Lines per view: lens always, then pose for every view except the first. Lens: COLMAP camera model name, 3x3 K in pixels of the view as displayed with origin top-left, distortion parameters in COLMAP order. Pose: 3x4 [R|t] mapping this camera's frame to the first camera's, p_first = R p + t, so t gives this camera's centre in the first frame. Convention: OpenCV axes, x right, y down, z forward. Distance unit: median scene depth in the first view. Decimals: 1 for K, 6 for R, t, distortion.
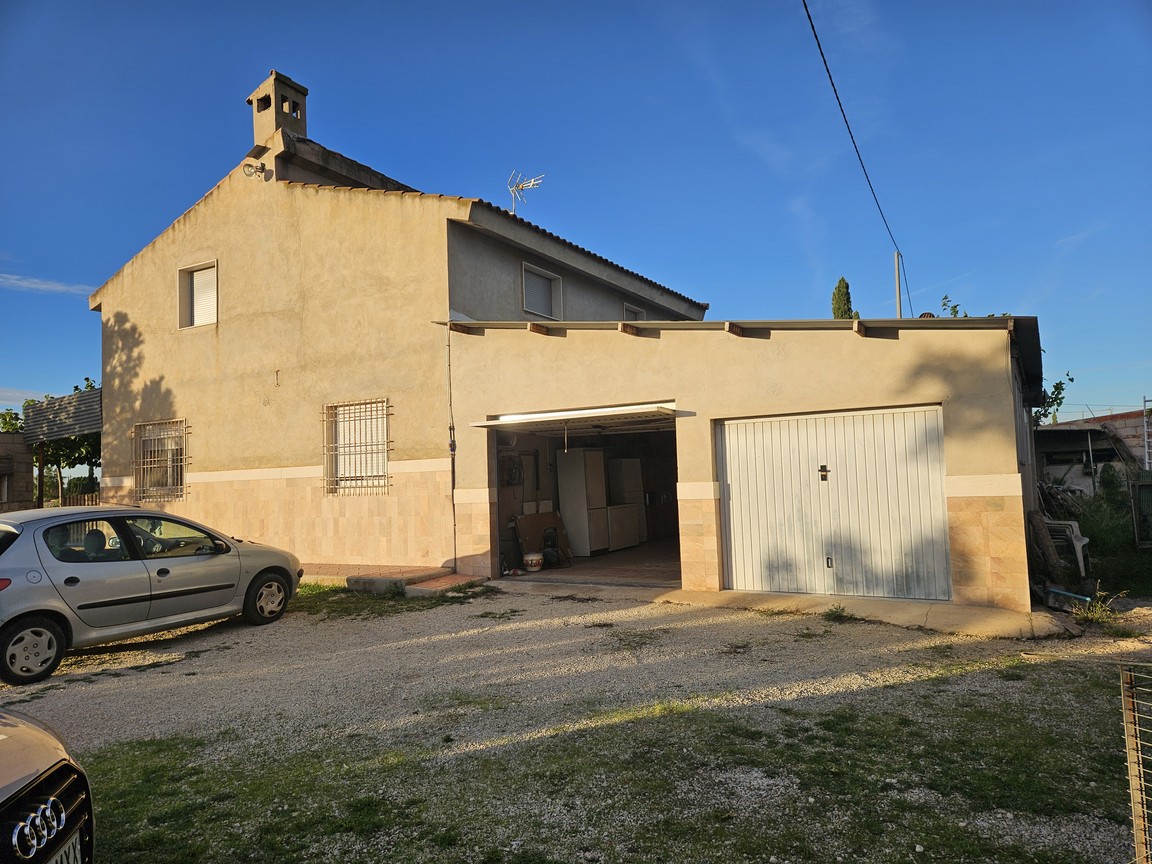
lens RADIAL K [[769.7, 0, 569.7], [0, 769.7, 440.1], [0, 0, 1]] dist [0.093119, -0.084466]
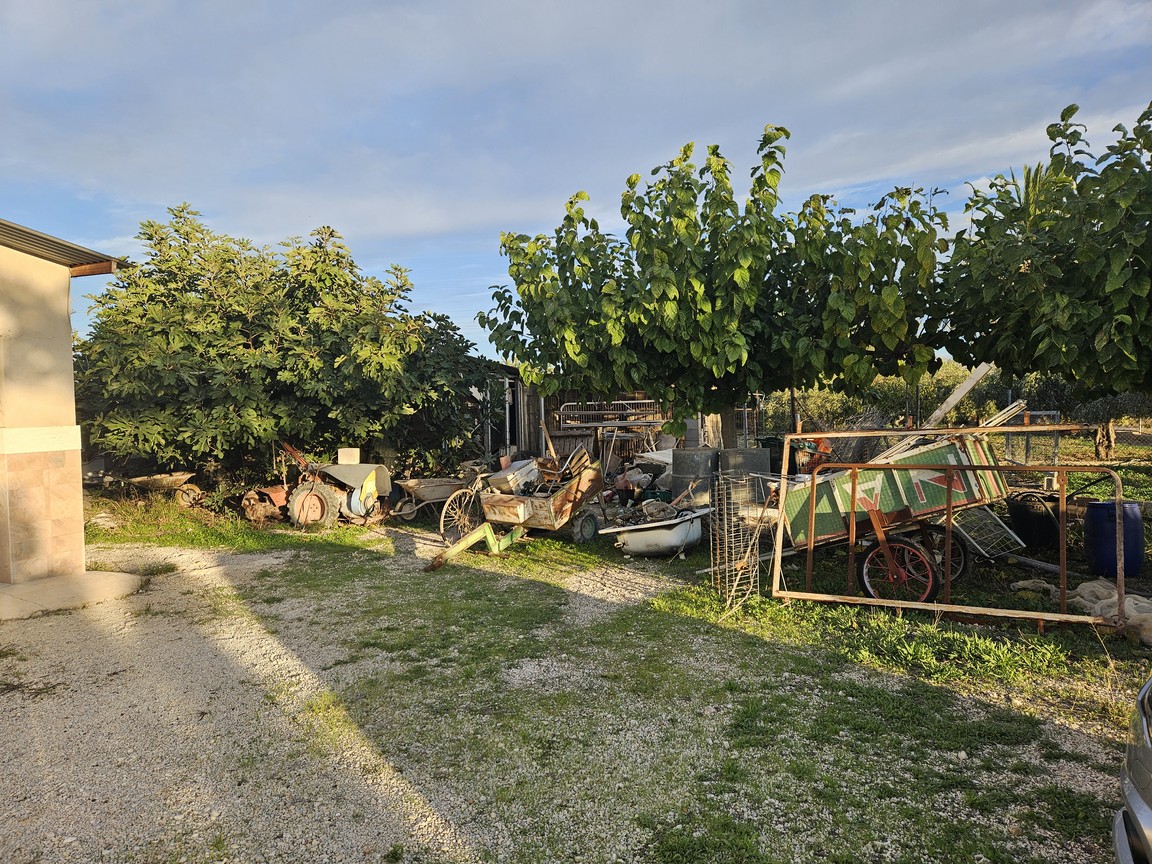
lens RADIAL K [[766.3, 0, 590.5], [0, 766.3, 417.9], [0, 0, 1]] dist [-0.002555, -0.005767]
pose [[-0.251980, 0.032509, 0.967186, -0.374855], [-0.008296, 0.999326, -0.035751, 0.049889], [-0.967697, -0.017032, -0.251541, 0.527376]]
